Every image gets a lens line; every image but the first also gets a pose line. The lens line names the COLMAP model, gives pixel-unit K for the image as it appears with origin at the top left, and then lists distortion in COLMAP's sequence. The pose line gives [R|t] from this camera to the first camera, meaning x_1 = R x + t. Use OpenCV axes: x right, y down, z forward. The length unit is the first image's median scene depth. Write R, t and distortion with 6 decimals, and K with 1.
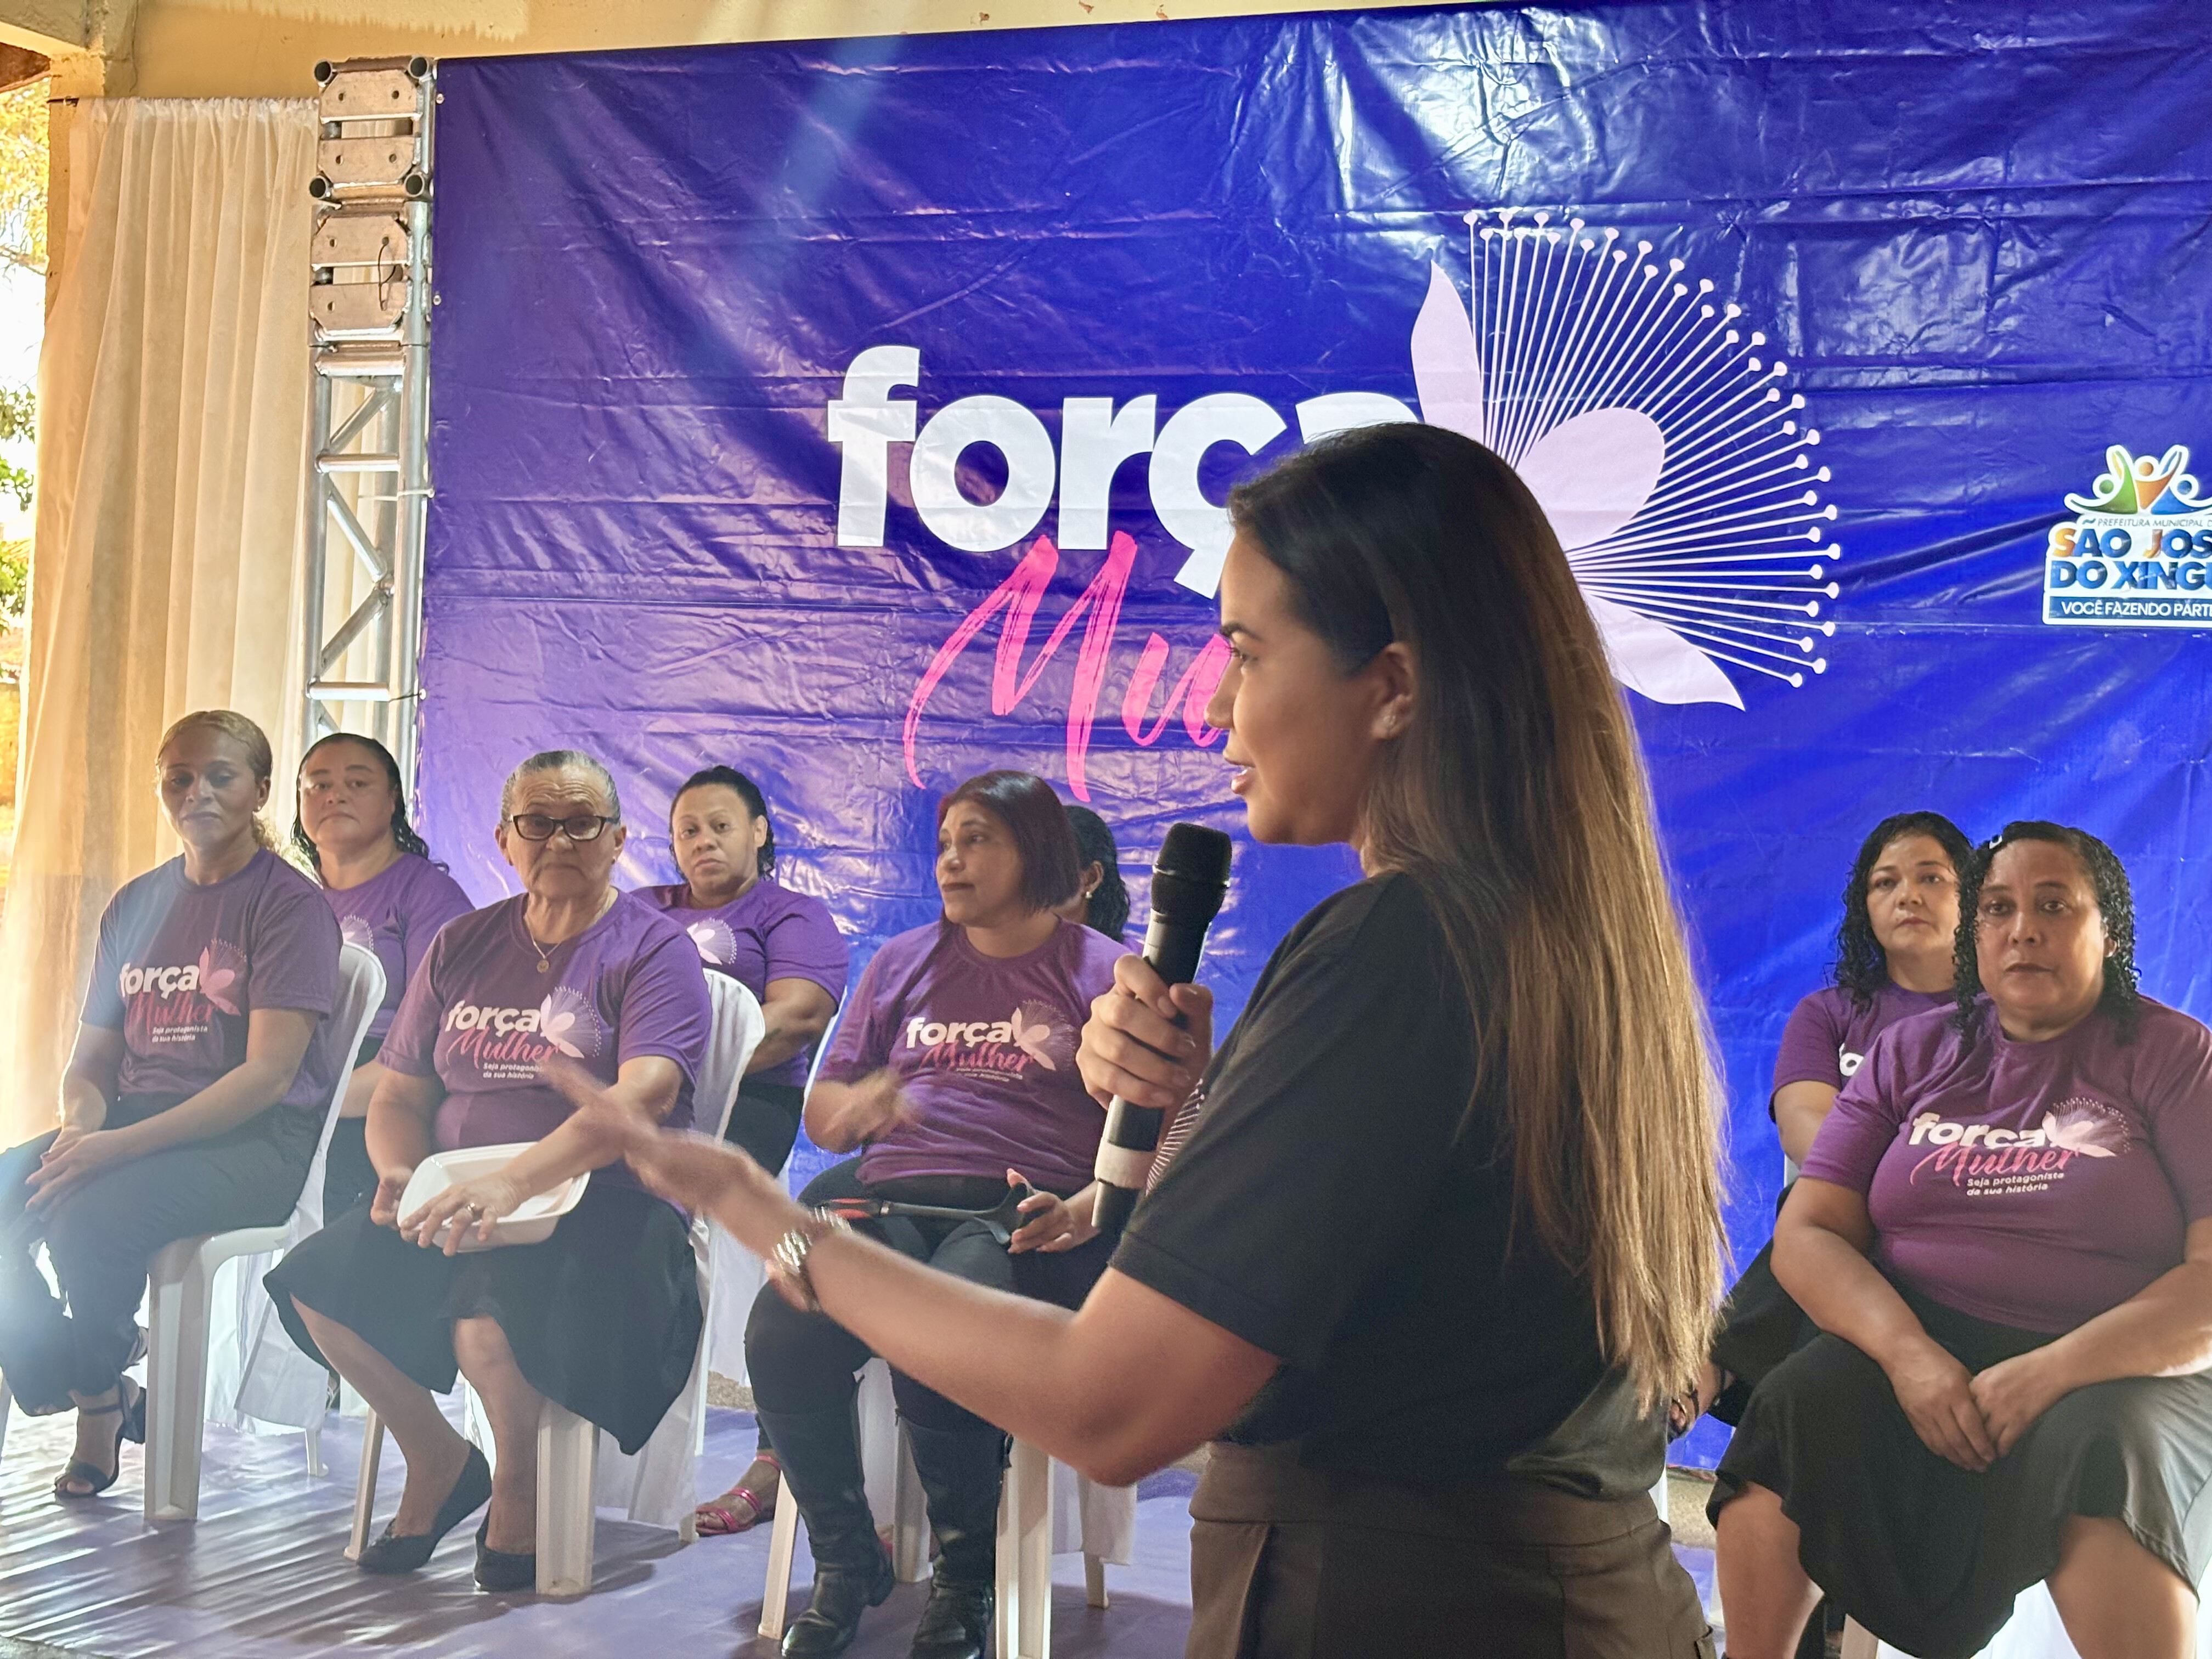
lens RADIAL K [[3336.5, 0, 1106.0], [0, 3336.5, 829.5], [0, 0, 1]] dist [0.283338, -1.195462]
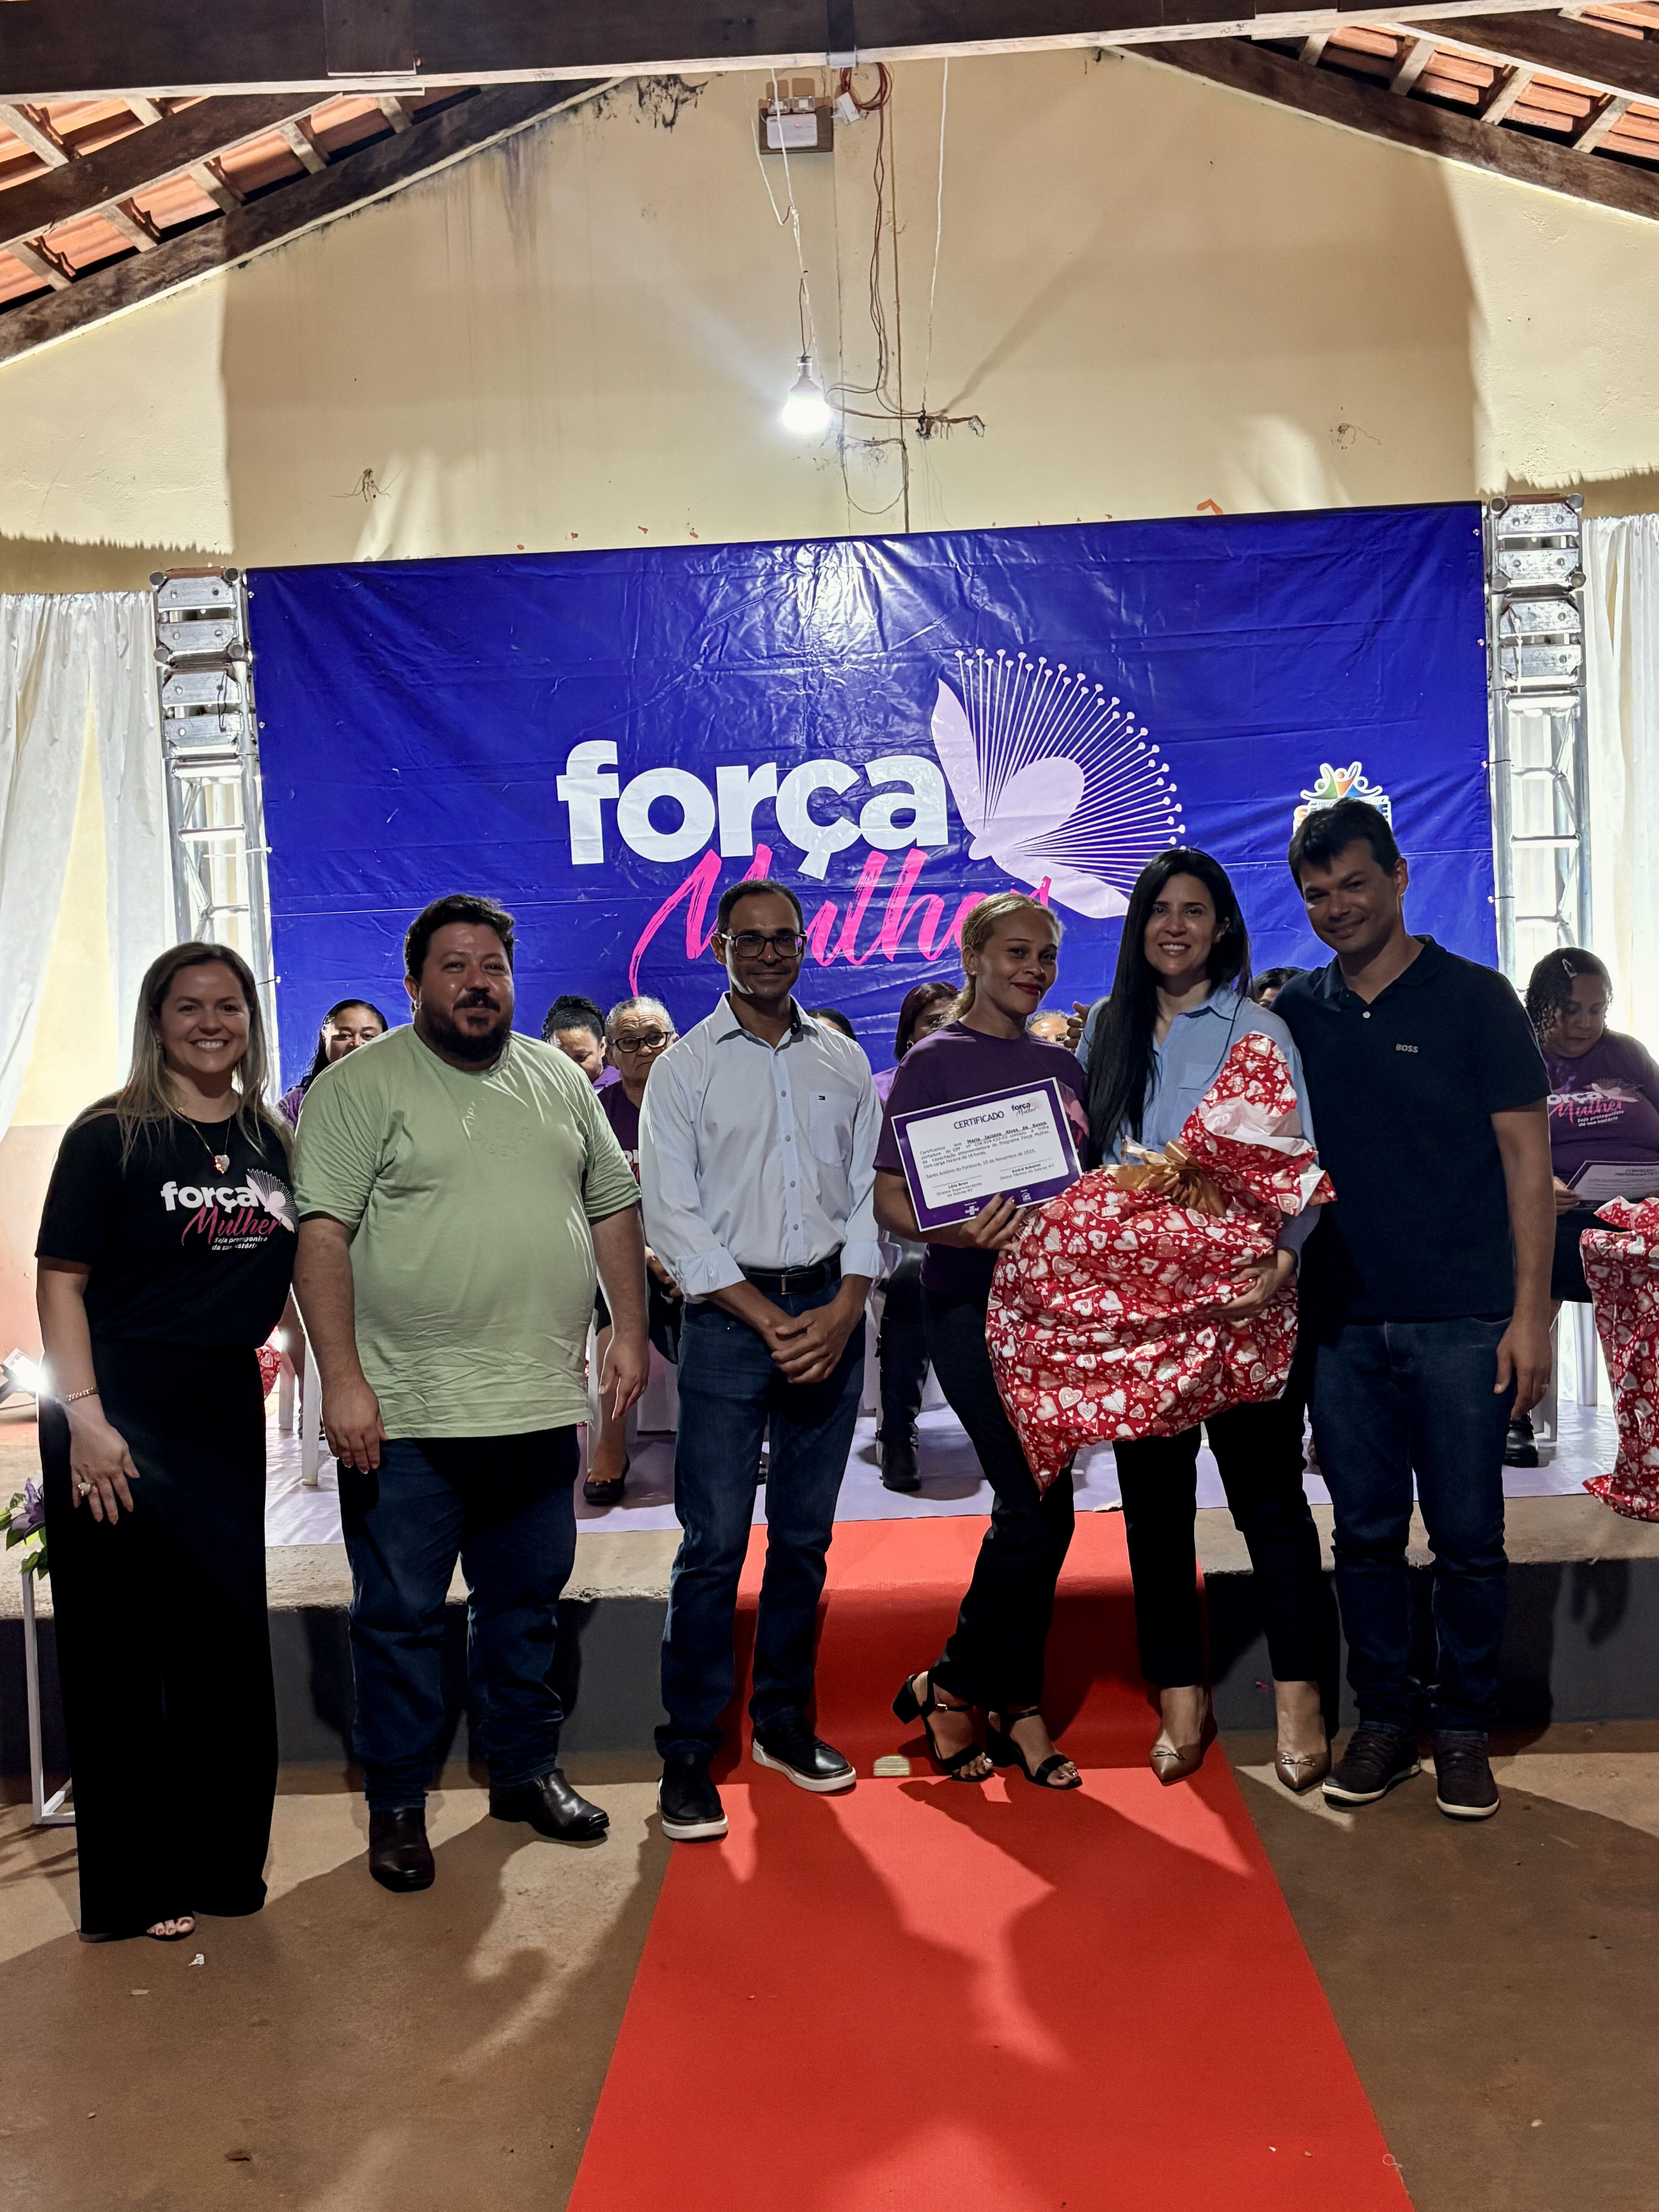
lens RADIAL K [[2272.2, 0, 828.1], [0, 2272.2, 1095.3], [0, 0, 1]] dist [0.158290, -0.457922]
pose [[0.918724, -0.108607, 0.379672, -0.449688], [0.097014, 0.994046, 0.049599, -0.017637], [-0.382798, -0.008734, 0.923791, -0.087178]]
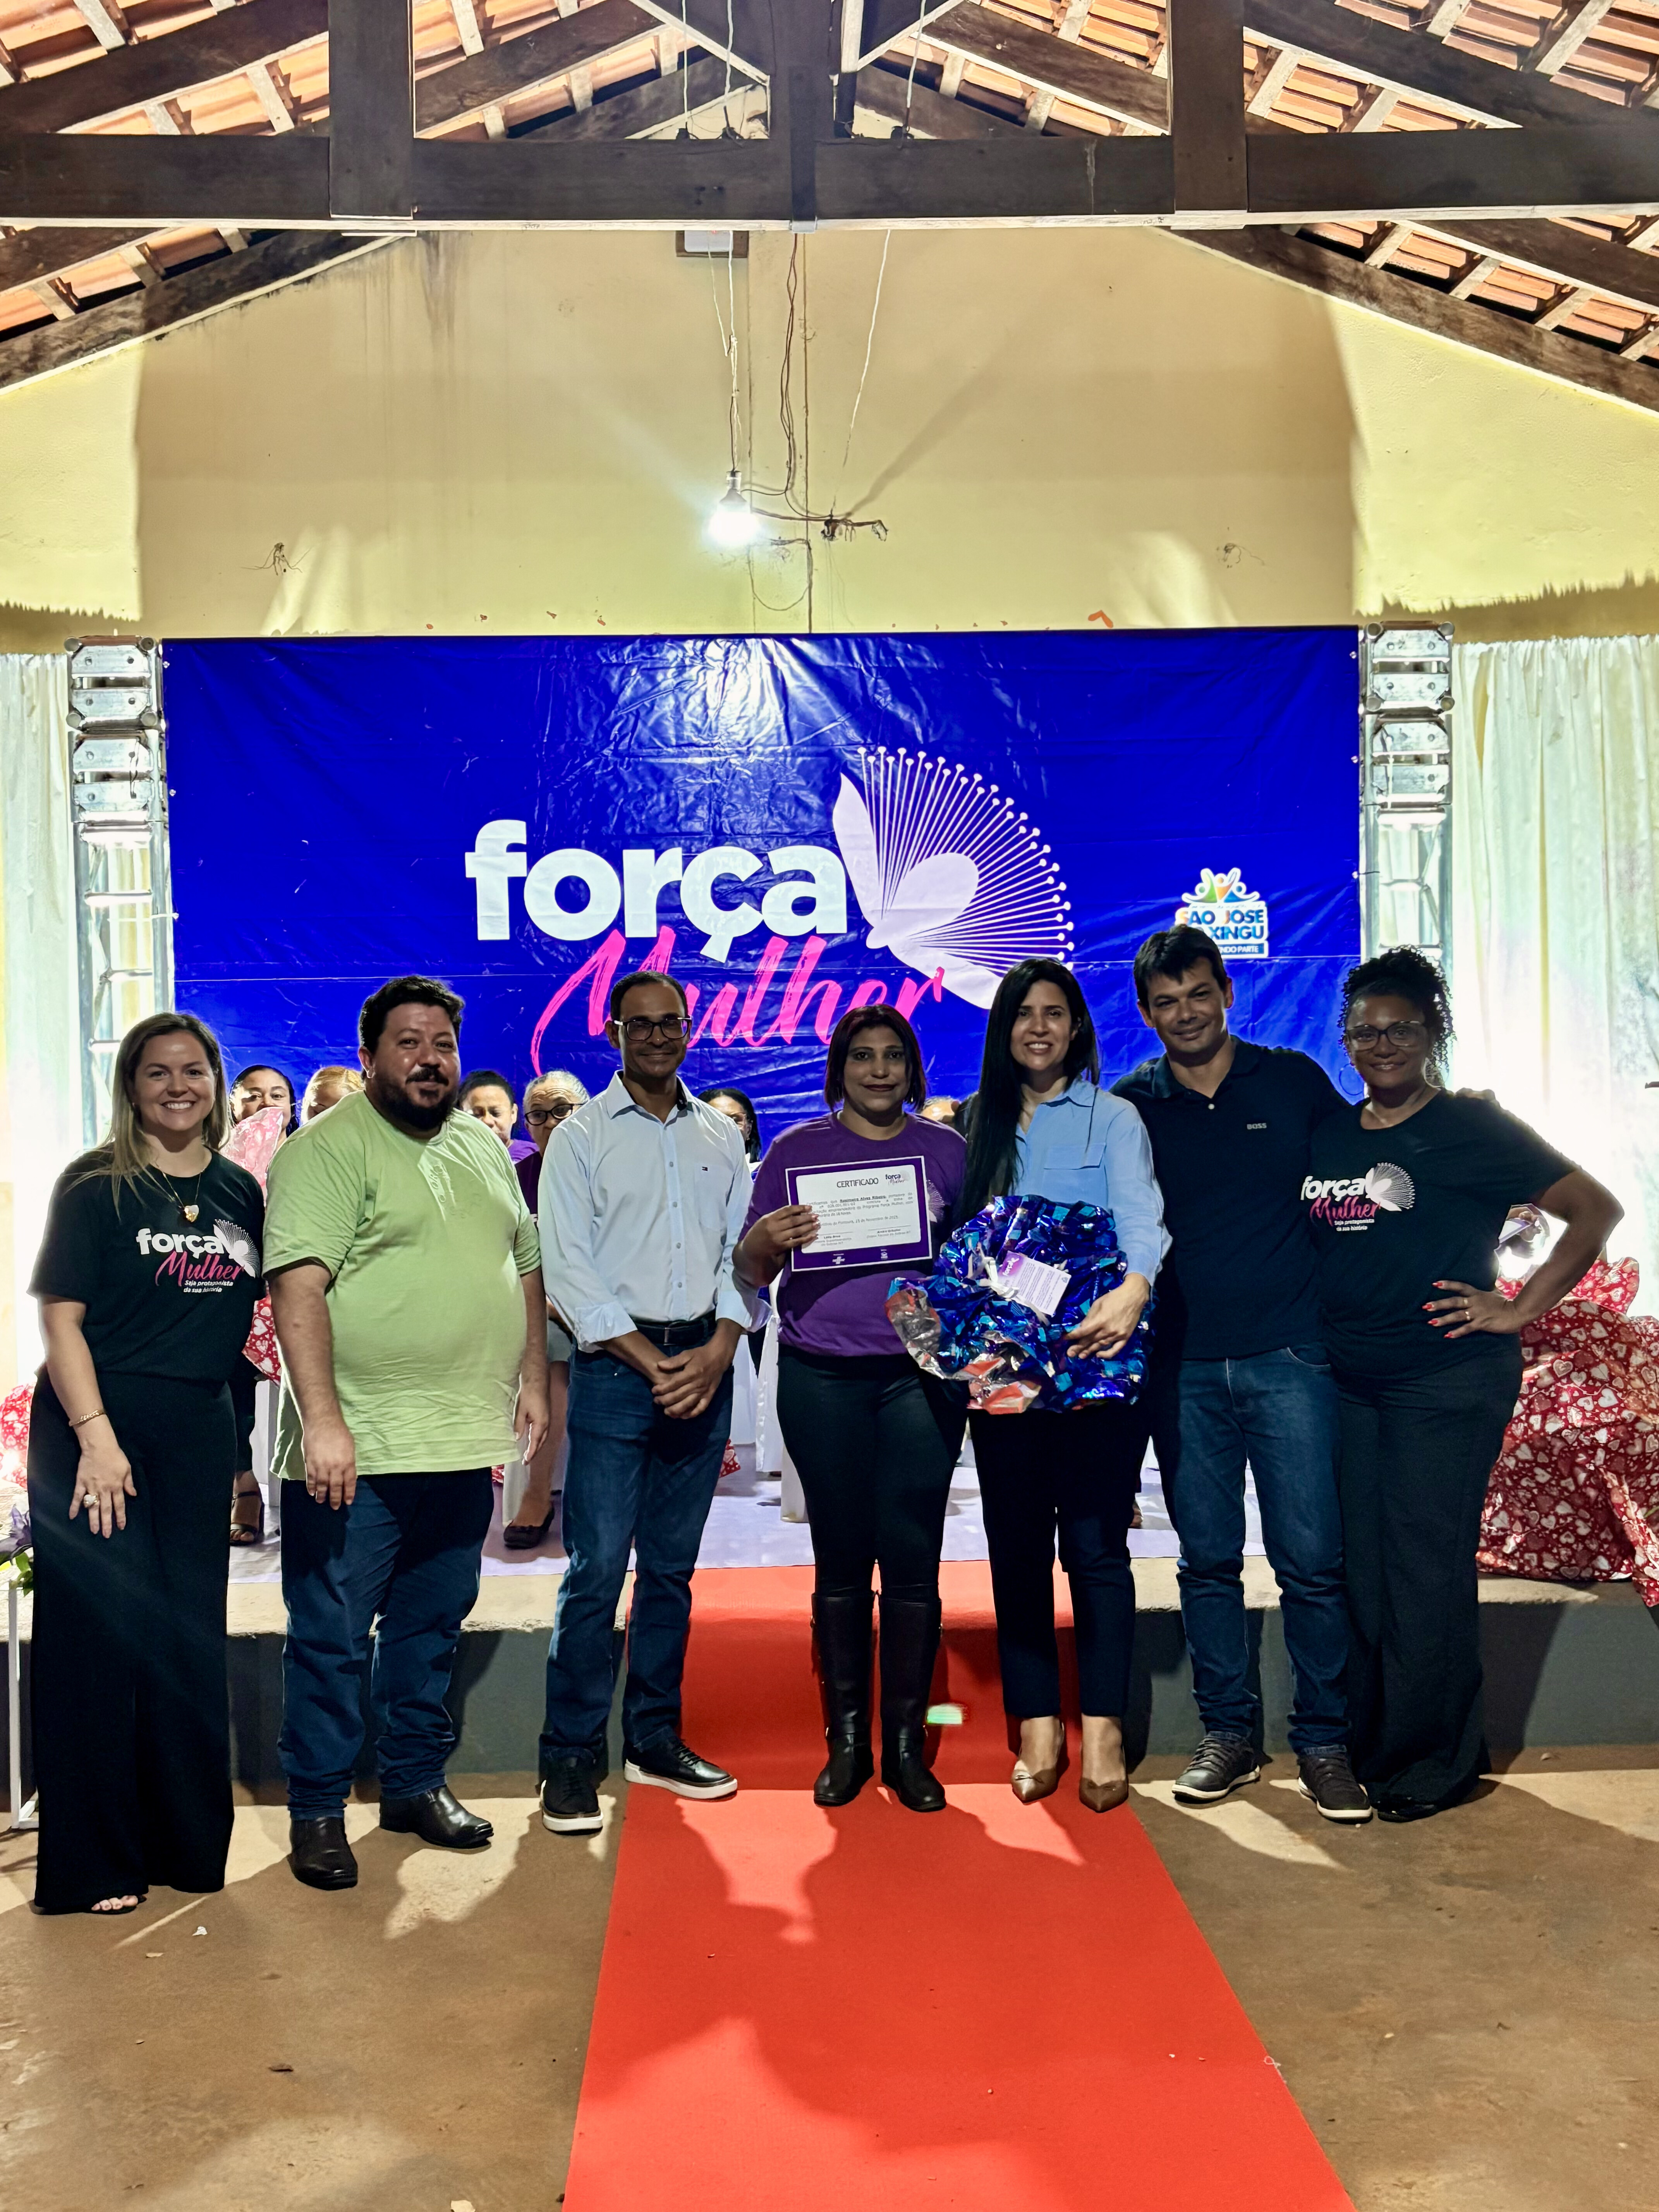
lens RADIAL K [[2409.9, 0, 829.5], [0, 2409.9, 1106.0], [0, 0, 1]] dist [0.199950, -0.614613]
pose [[0.892709, -0.070745, 0.445047, -0.524339], [0.067535, 0.997450, 0.023088, -0.020332], [-0.445545, 0.009445, 0.895210, -0.177044]]
